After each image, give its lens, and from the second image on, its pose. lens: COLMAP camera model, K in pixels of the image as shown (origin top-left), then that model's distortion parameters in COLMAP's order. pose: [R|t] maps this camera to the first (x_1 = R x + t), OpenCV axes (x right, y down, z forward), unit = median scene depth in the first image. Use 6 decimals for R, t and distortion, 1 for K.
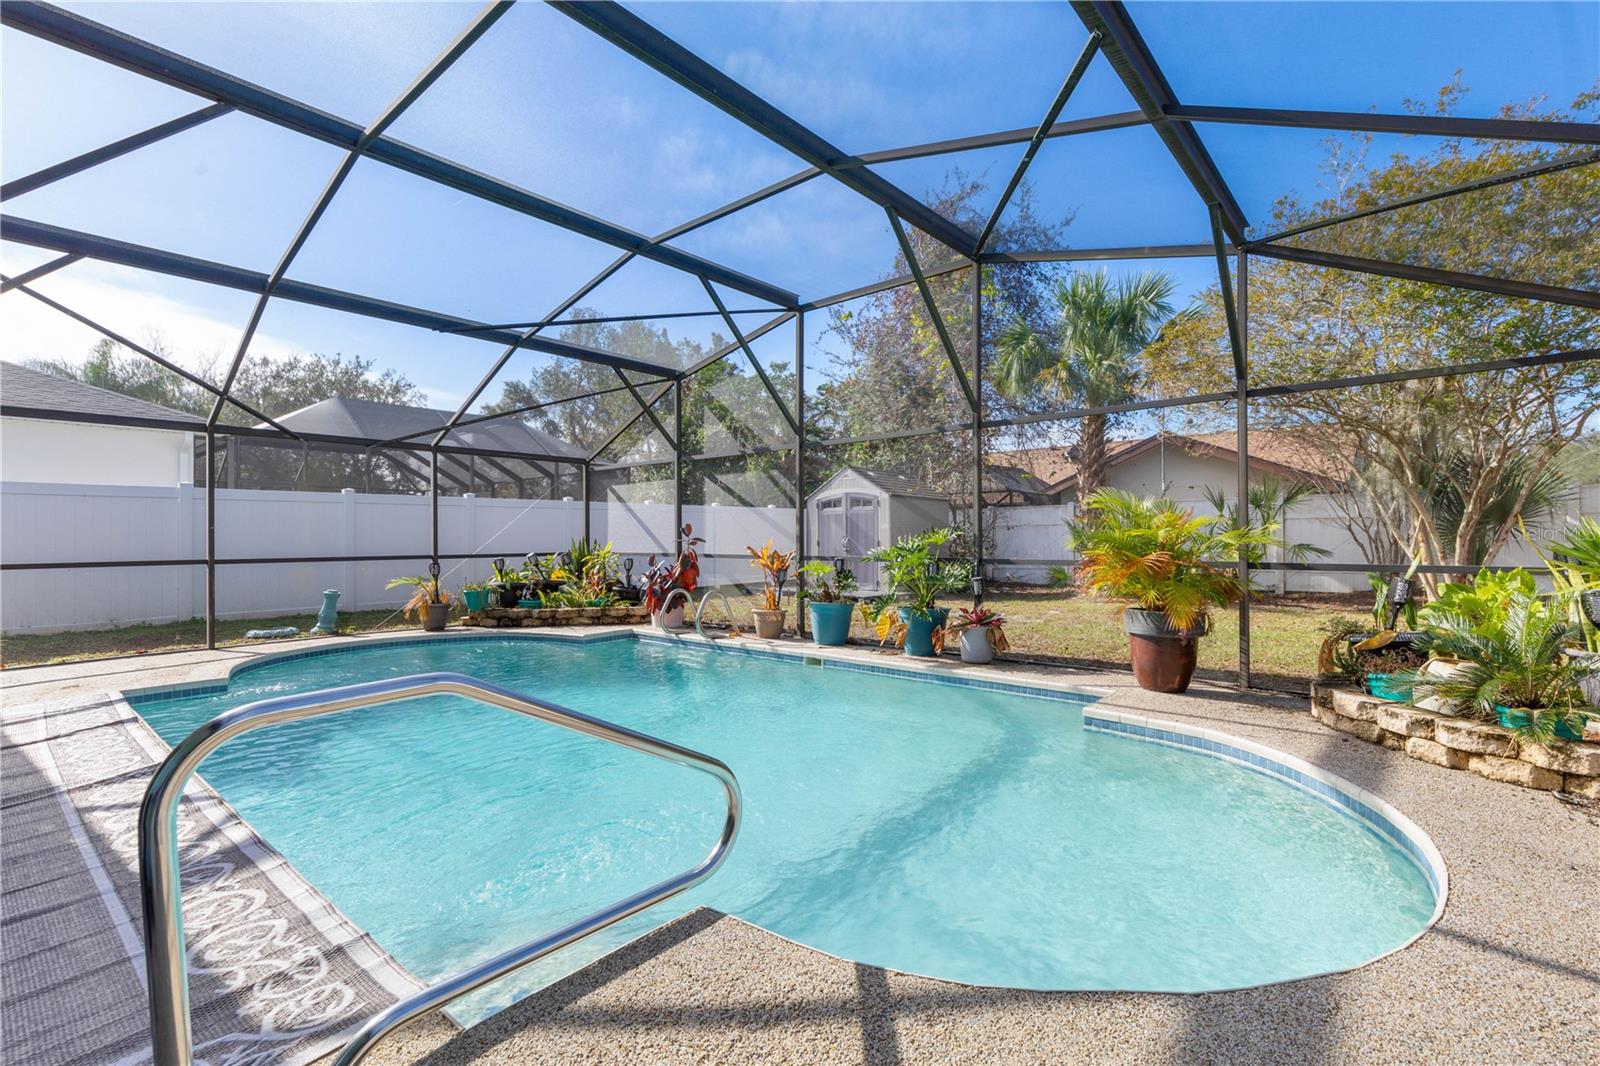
lens RADIAL K [[725.8, 0, 818.5], [0, 725.8, 540.0], [0, 0, 1]] dist [0.003620, 0.000054]
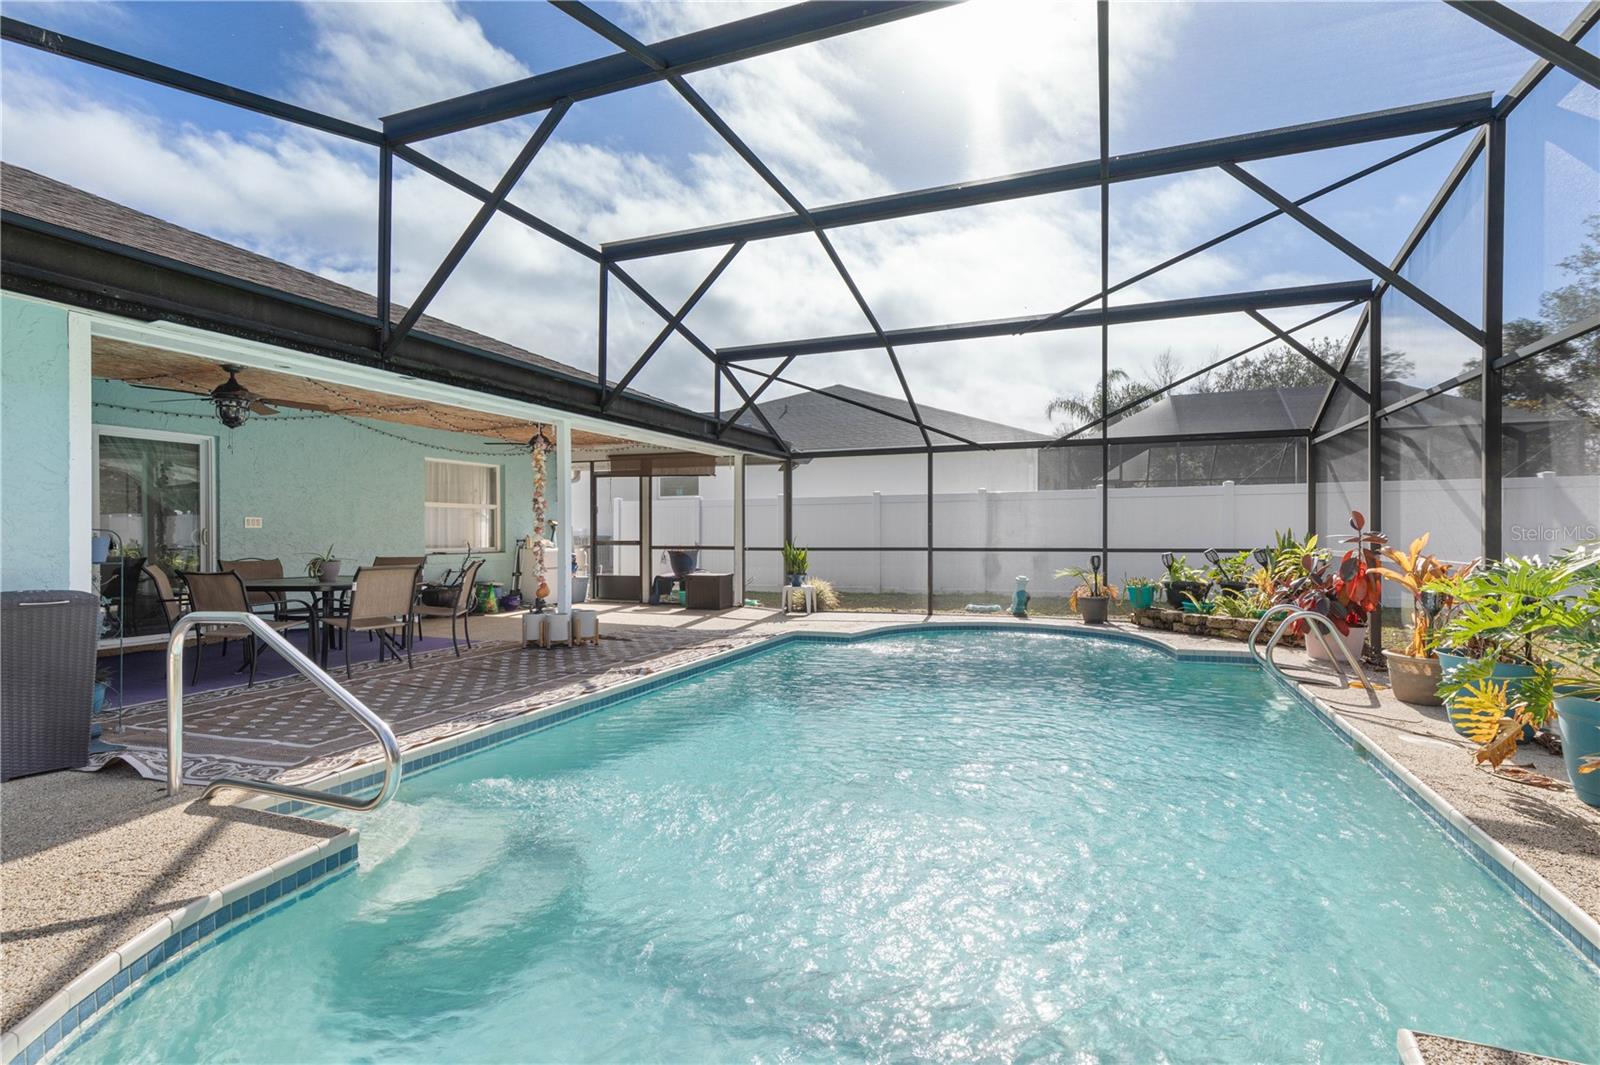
lens RADIAL K [[725.8, 0, 818.5], [0, 725.8, 539.5], [0, 0, 1]] dist [0.003620, 0.000054]
pose [[0.330768, 0.014203, -0.943605, 0.330413], [-0.000504, 0.999889, 0.014873, -0.006937], [0.943712, -0.004444, 0.330739, 0.338934]]
